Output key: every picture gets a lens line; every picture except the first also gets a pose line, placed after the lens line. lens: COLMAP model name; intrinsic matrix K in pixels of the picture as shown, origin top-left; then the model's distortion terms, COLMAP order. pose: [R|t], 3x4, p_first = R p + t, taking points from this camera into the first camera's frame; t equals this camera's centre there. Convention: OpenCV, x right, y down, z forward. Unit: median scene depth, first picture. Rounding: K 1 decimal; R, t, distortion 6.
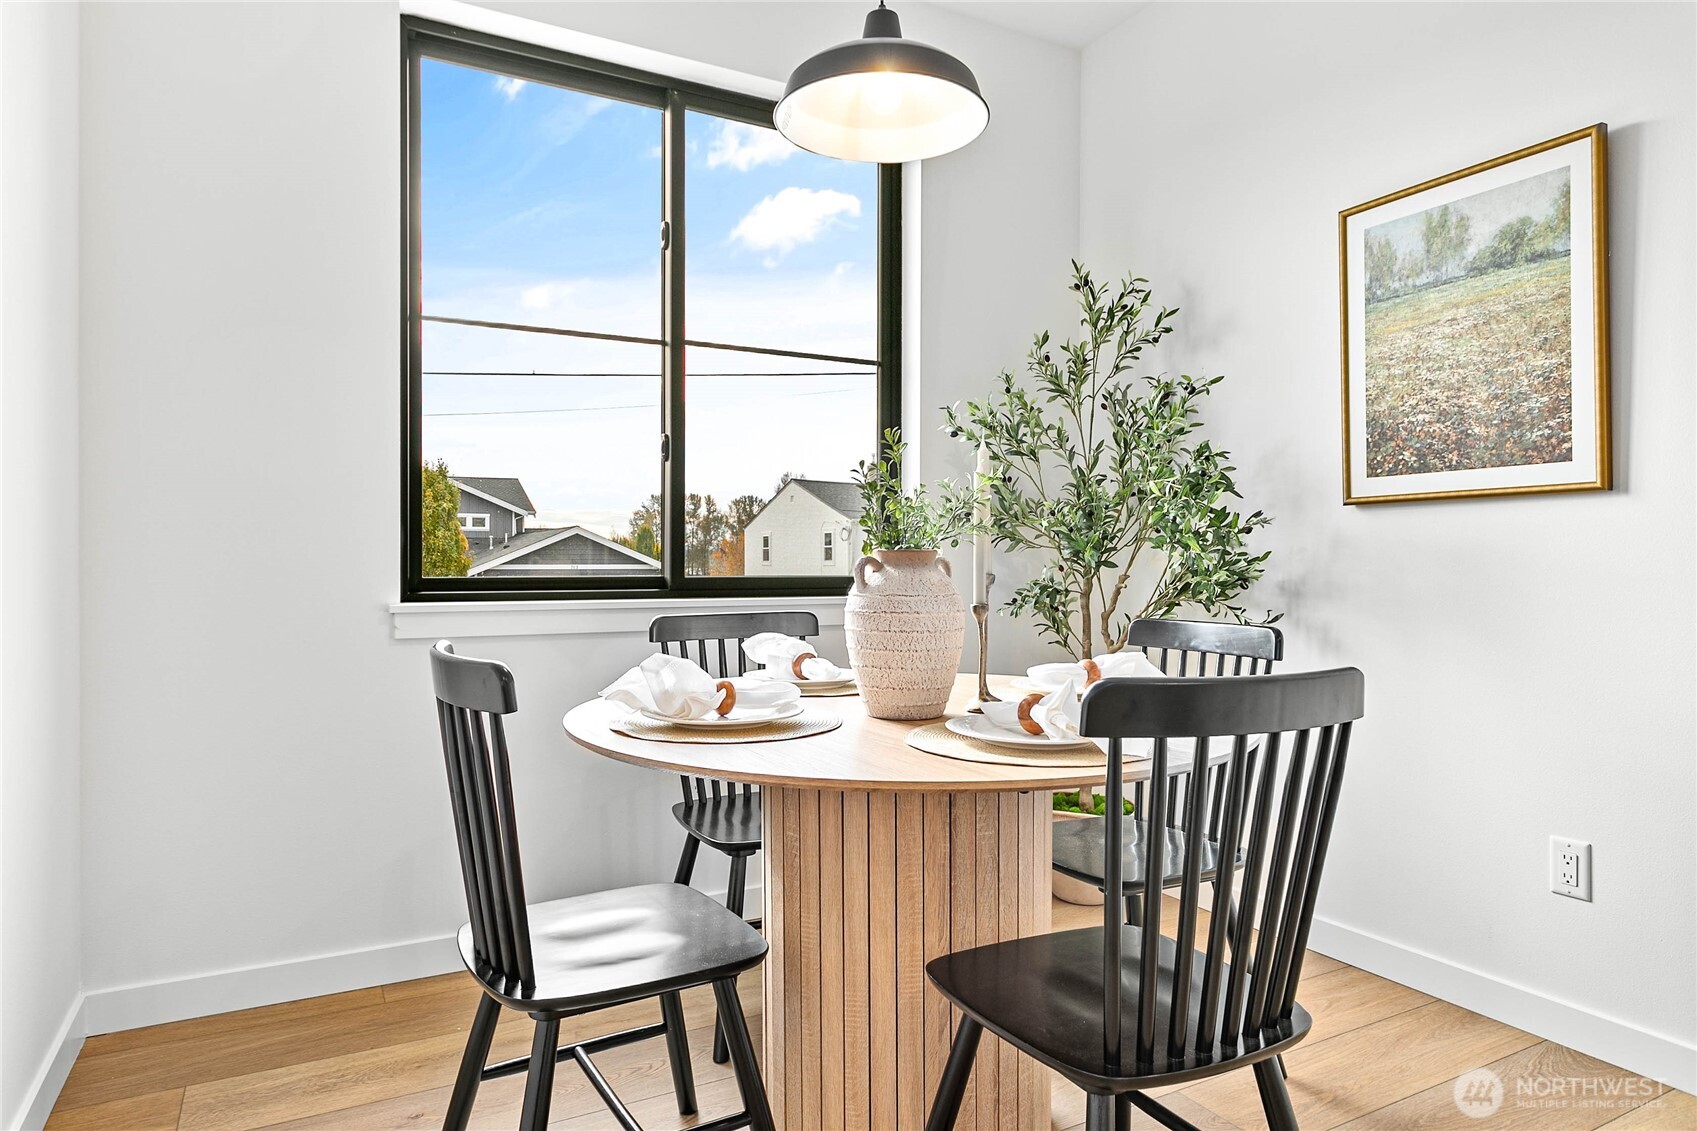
lens RADIAL K [[1029.3, 0, 853.5], [0, 1029.3, 568.3], [0, 0, 1]] dist [0.008065, -0.000865]
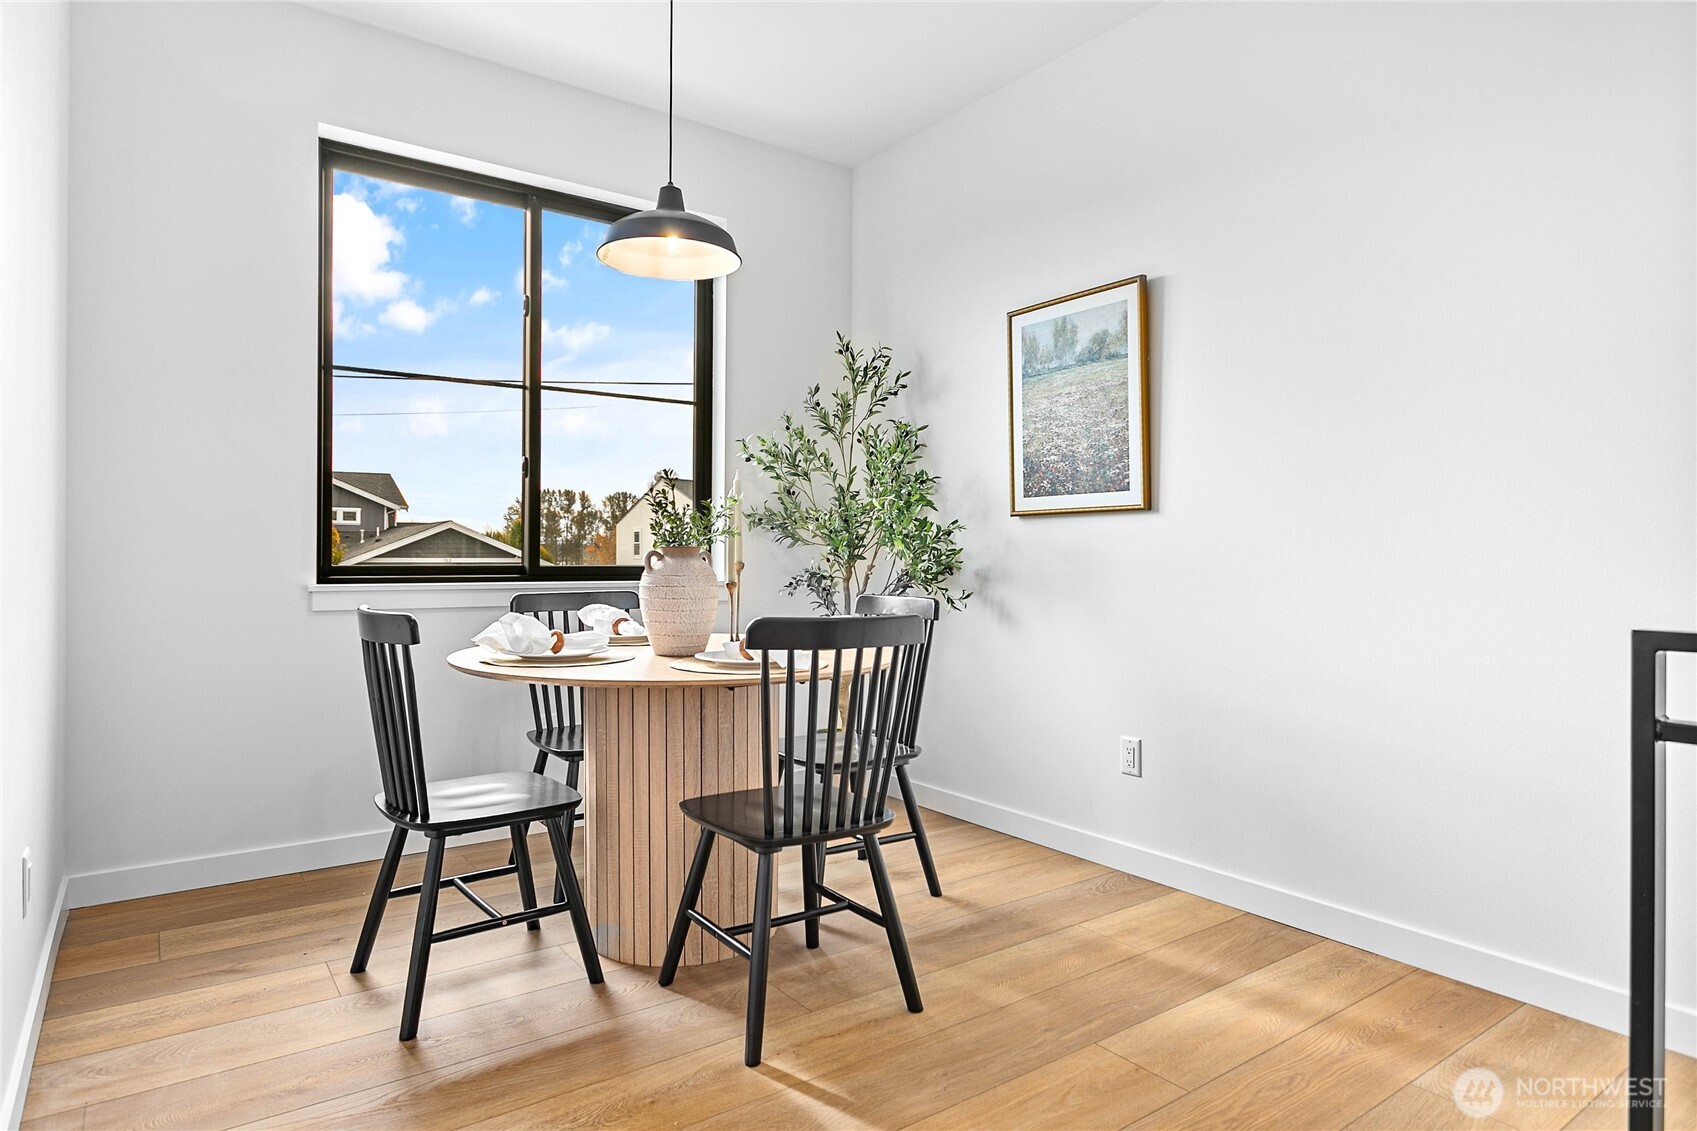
lens RADIAL K [[985.8, 0, 845.5], [0, 985.8, 557.1], [0, 0, 1]] dist [0.001201, 0.006394]
pose [[0.992827, 0.003925, 0.119497, 0.088195], [-0.003210, 0.999976, -0.006178, 0.004959], [-0.119518, 0.005750, 0.992815, -0.357064]]
